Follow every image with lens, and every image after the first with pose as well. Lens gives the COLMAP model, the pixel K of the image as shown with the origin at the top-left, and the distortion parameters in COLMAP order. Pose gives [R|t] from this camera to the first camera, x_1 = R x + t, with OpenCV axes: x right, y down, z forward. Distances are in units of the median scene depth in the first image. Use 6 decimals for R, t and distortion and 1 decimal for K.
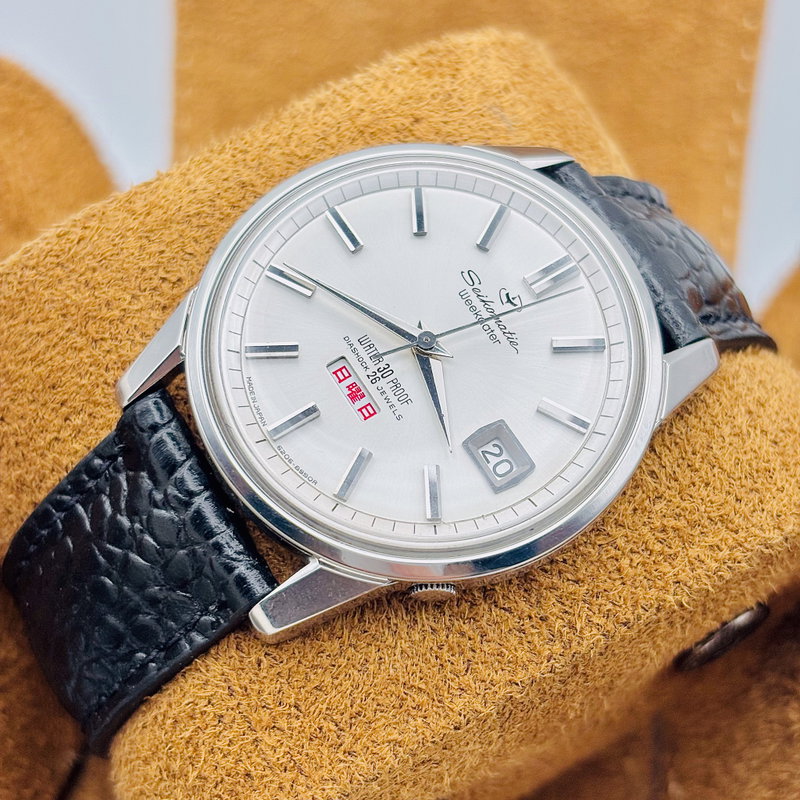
lens RADIAL K [[1666.6, 0, 375.4], [0, 1666.6, 406.7], [0, 0, 1]] dist [0.264184, 0.000000]
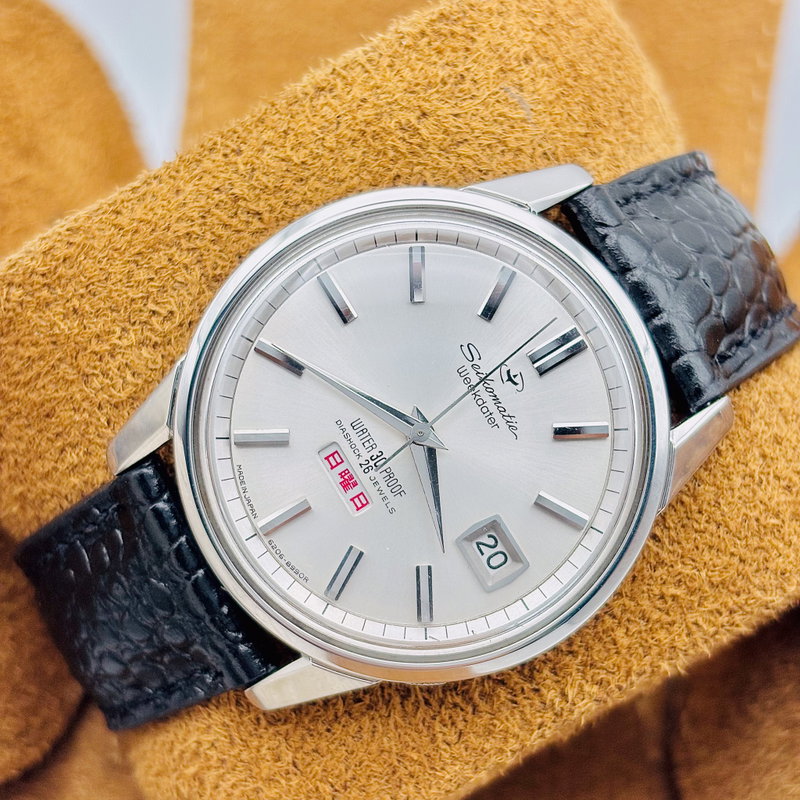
lens RADIAL K [[1666.6, 0, 372.4], [0, 1666.6, 401.5], [0, 0, 1]] dist [0.264184, 0.000000]
pose [[0.998490, 0.011824, -0.053649, 0.052886], [0.007679, 0.936940, 0.349407, -0.383085], [0.054398, -0.349291, 0.935434, 0.102807]]
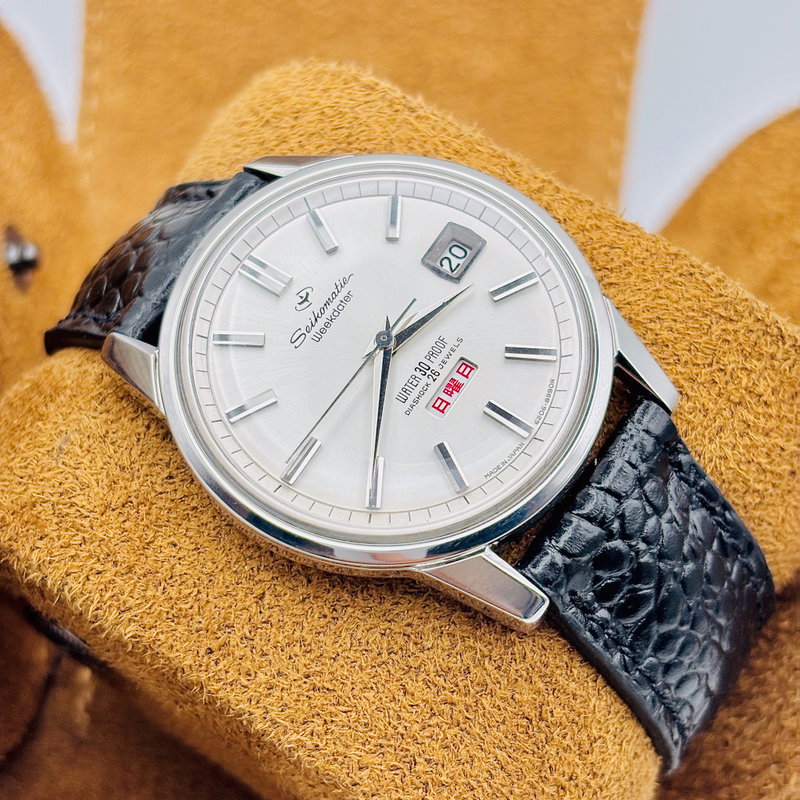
lens RADIAL K [[1666.6, 0, 407.5], [0, 1666.6, 406.6], [0, 0, 1]] dist [0.264184, 0.000000]
pose [[-0.416486, -0.844767, 0.336018, -0.354976], [0.844053, -0.221957, 0.488170, -0.535098], [-0.337809, 0.486933, 0.805470, 0.166223]]
